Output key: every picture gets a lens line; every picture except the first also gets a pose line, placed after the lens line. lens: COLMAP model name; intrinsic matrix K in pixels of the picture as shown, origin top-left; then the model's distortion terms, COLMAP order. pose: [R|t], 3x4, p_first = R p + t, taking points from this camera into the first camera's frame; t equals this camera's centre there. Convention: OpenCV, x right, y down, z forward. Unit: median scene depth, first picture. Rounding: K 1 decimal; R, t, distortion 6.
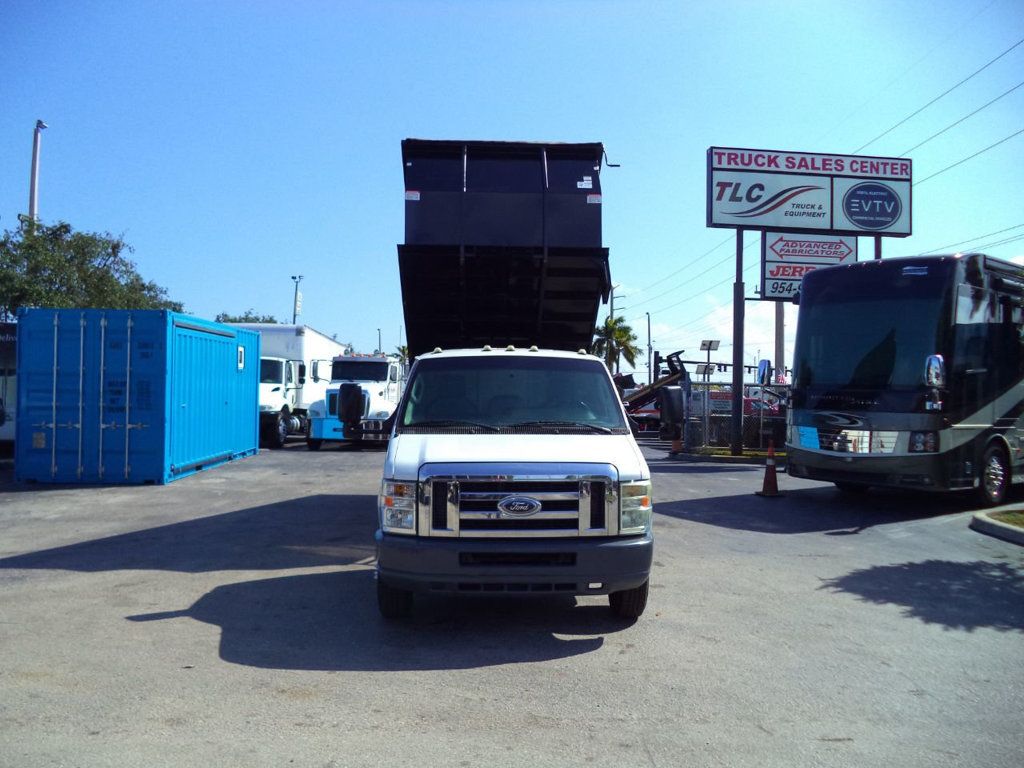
lens RADIAL K [[823.1, 0, 512.0], [0, 823.1, 384.0], [0, 0, 1]] dist [-0.001268, 0.001440]
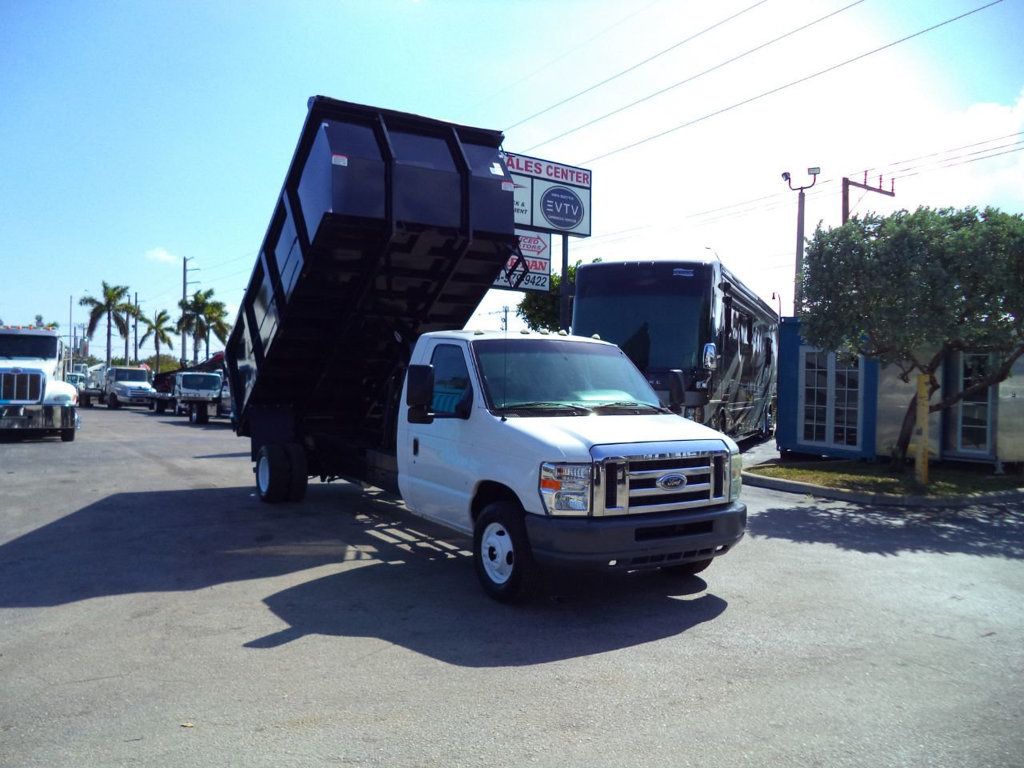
lens RADIAL K [[823.1, 0, 512.0], [0, 823.1, 384.0], [0, 0, 1]] dist [-0.001268, 0.001440]
pose [[0.874055, -0.004327, 0.485808, -0.276719], [-0.008023, 0.999695, 0.023337, -0.001015], [-0.485761, -0.024296, 0.873754, 0.064481]]
